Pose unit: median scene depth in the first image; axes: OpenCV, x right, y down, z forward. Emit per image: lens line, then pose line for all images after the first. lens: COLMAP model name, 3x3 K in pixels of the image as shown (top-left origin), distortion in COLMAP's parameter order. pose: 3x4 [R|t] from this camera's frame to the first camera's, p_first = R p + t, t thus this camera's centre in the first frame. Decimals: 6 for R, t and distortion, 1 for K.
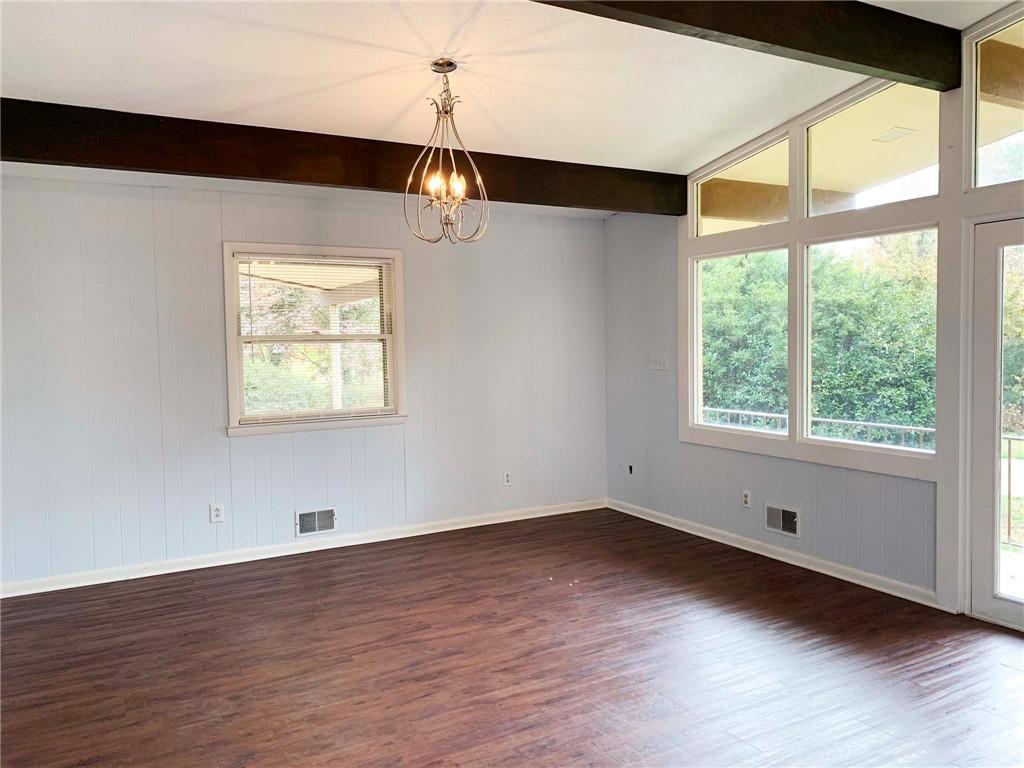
lens RADIAL K [[785.1, 0, 503.4], [0, 785.1, 382.5], [0, 0, 1]] dist [0.043586, -0.030118]
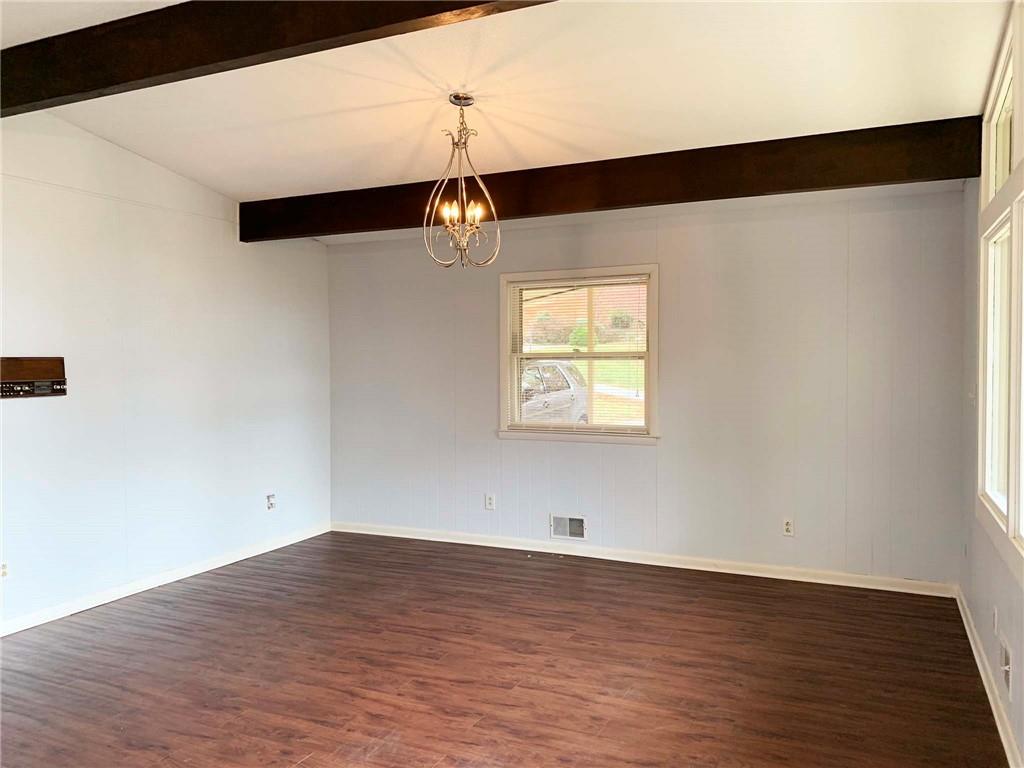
lens RADIAL K [[785.1, 0, 504.3], [0, 785.1, 384.1], [0, 0, 1]] dist [0.043586, -0.030118]
pose [[0.595344, 0.045247, -0.802196, 0.700263], [-0.053741, 0.998420, 0.016431, -0.037198], [0.801671, 0.033329, 0.596835, 0.370089]]
